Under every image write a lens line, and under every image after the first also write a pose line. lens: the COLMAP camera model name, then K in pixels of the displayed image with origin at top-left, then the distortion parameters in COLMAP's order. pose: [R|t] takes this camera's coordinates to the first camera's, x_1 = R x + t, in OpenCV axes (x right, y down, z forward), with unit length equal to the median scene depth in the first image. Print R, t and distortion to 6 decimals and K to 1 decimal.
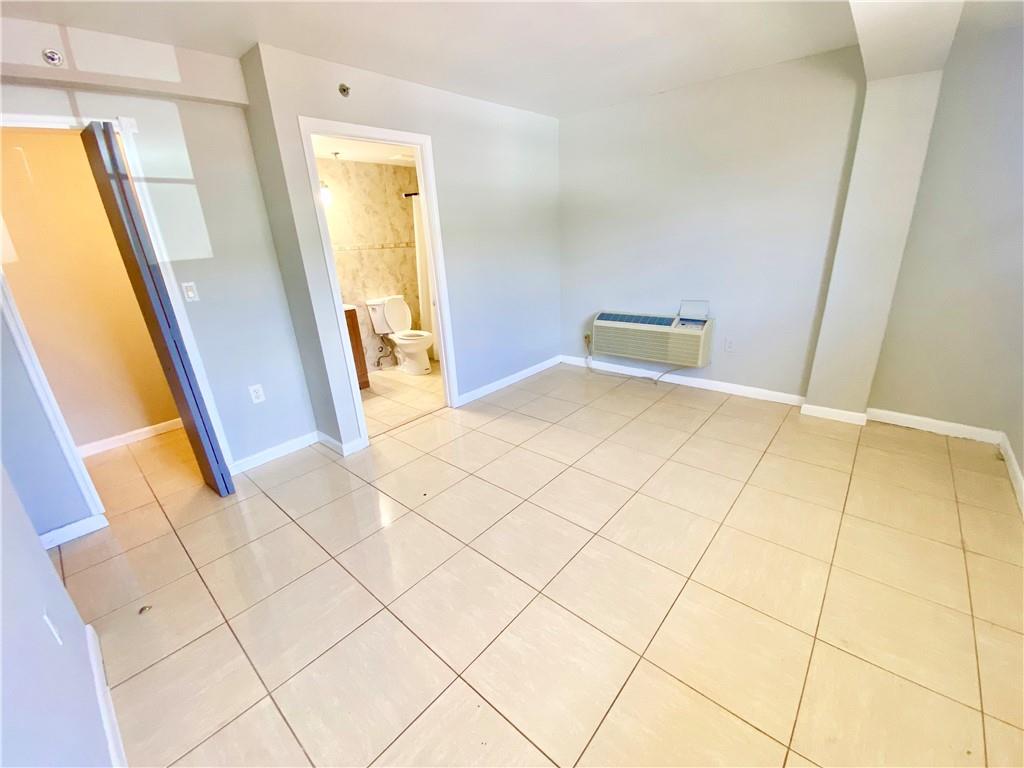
lens RADIAL K [[418.7, 0, 521.2], [0, 418.7, 381.1], [0, 0, 1]] dist [0.020107, -0.020968]
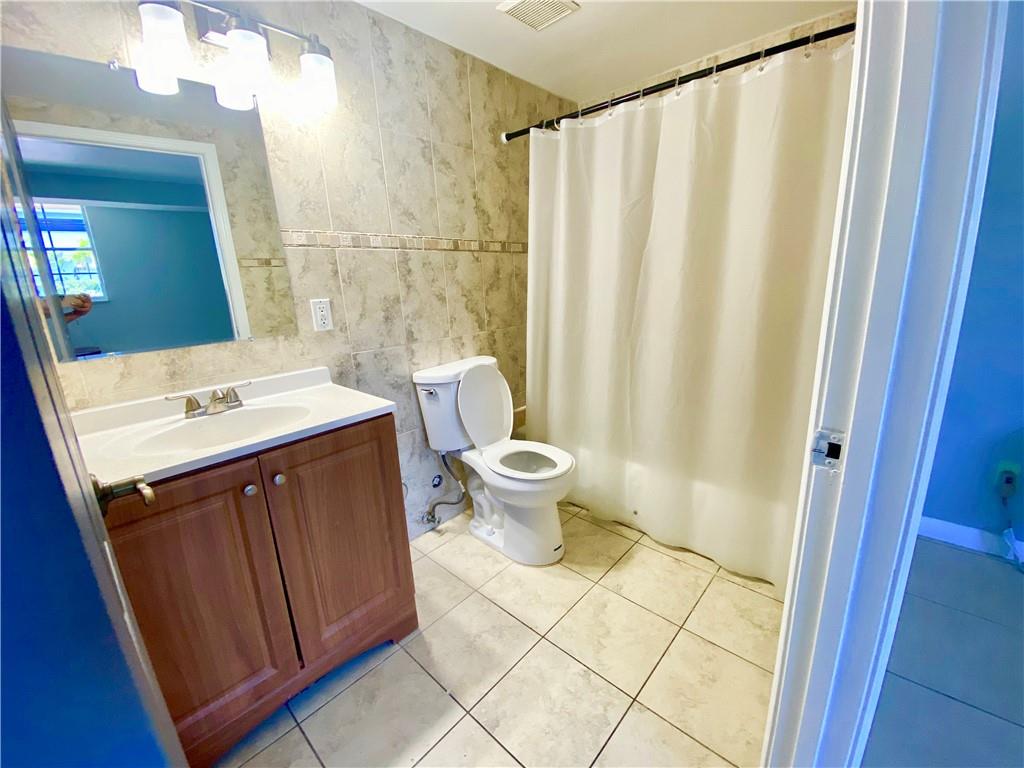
lens RADIAL K [[418.7, 0, 521.2], [0, 418.7, 381.1], [0, 0, 1]] dist [0.020107, -0.020968]
pose [[0.999557, 0.012150, -0.027156, -0.247069], [-0.014654, 0.995465, -0.093995, -0.143247], [0.025890, 0.094352, 0.995202, 0.584393]]
